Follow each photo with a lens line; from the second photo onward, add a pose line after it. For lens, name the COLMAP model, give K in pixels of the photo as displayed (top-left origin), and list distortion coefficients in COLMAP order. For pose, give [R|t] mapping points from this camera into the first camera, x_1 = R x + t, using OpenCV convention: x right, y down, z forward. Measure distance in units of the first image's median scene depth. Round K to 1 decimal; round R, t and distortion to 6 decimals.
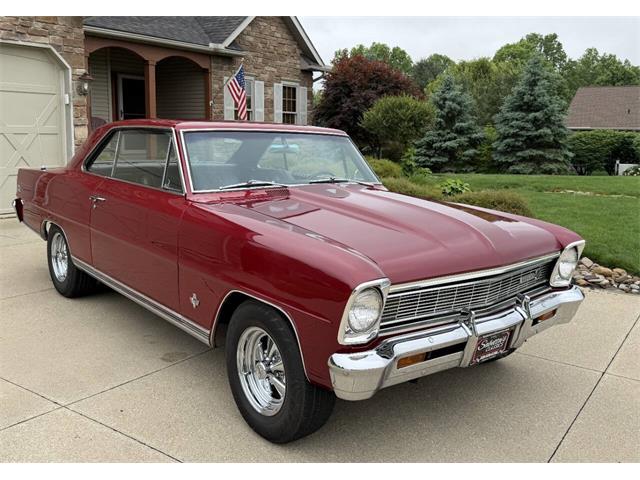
lens RADIAL K [[554.7, 0, 321.9], [0, 554.7, 211.3], [0, 0, 1]] dist [0.190089, -0.381616]
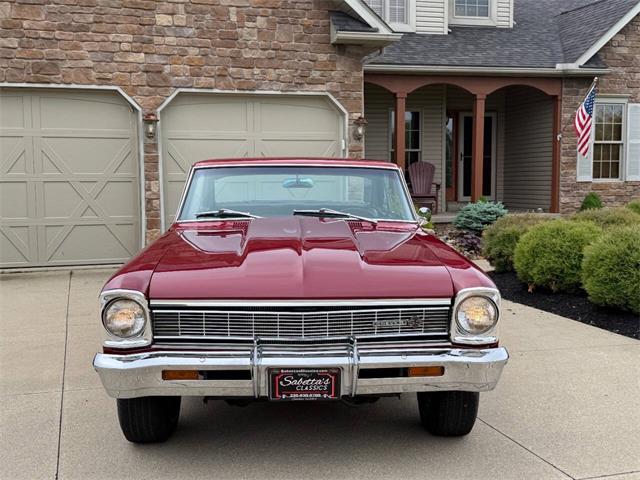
lens RADIAL K [[695.5, 0, 333.4], [0, 695.5, 240.8], [0, 0, 1]] dist [0.191873, -0.387734]
pose [[0.802435, 0.029561, -0.596007, 0.175748], [-0.060230, 0.997684, -0.031607, 0.005841], [0.593692, 0.061260, 0.802357, 0.014808]]
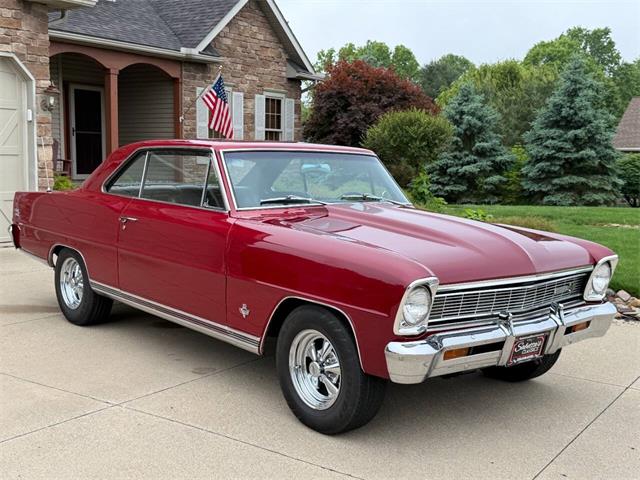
lens RADIAL K [[713.6, 0, 292.1], [0, 713.6, 242.2], [0, 0, 1]] dist [0.176691, -0.357098]
pose [[0.999909, 0.001695, -0.013408, -0.022470], [-0.001947, 0.999821, -0.018814, 0.010580], [0.013374, 0.018839, 0.999733, -0.067705]]
